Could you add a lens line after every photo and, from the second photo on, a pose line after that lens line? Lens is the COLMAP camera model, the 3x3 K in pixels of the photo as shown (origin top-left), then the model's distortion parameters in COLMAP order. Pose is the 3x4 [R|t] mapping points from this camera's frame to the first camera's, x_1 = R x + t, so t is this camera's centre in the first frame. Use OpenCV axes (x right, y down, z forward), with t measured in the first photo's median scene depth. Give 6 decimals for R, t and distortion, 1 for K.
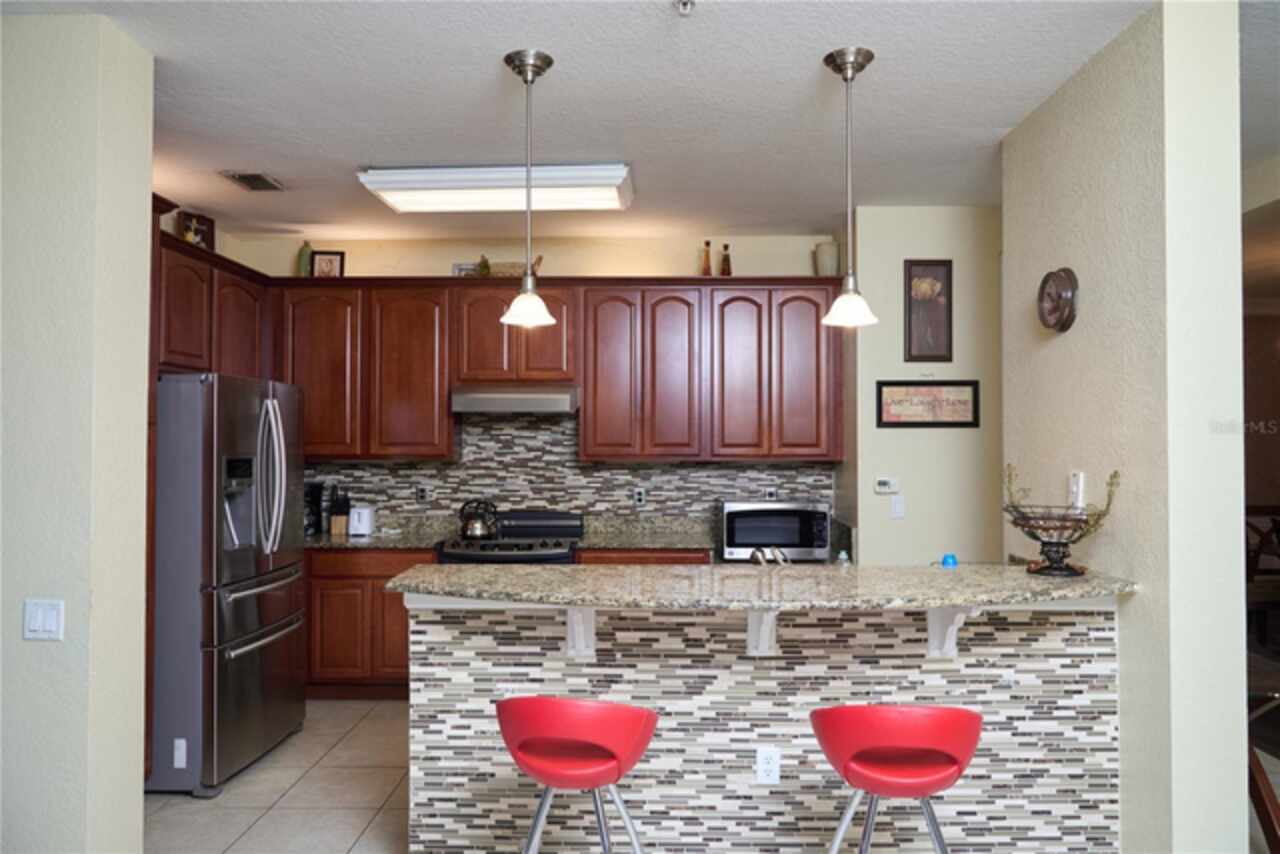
lens RADIAL K [[882.0, 0, 640.0], [0, 882.0, 427.0], [0, 0, 1]] dist [-0.005155, -0.001541]
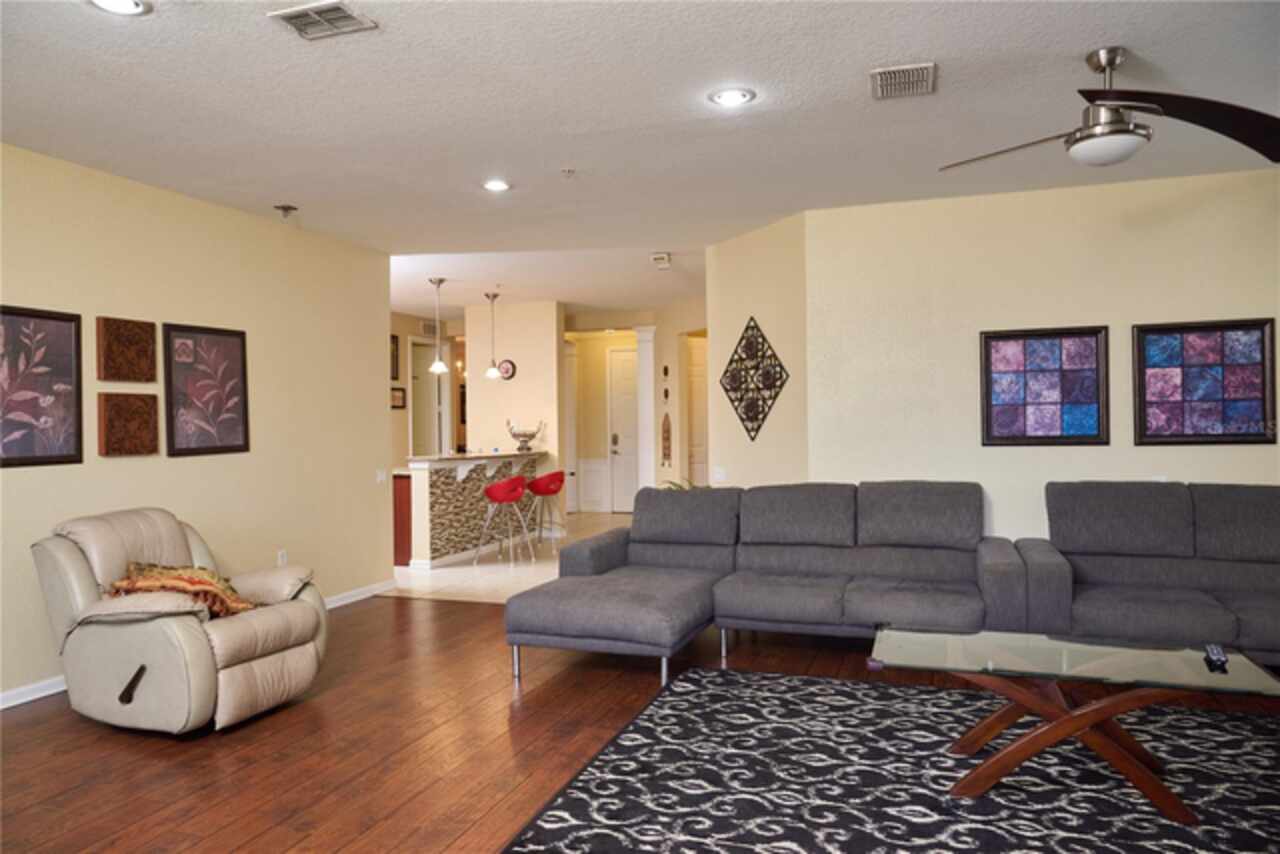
lens RADIAL K [[882.0, 0, 640.0], [0, 882.0, 427.0], [0, 0, 1]] dist [-0.005155, -0.001541]
pose [[0.308467, -0.007860, 0.951203, -2.813139], [-0.007411, 0.999916, 0.010666, 0.031139], [-0.951206, -0.010339, 0.308383, -0.555022]]
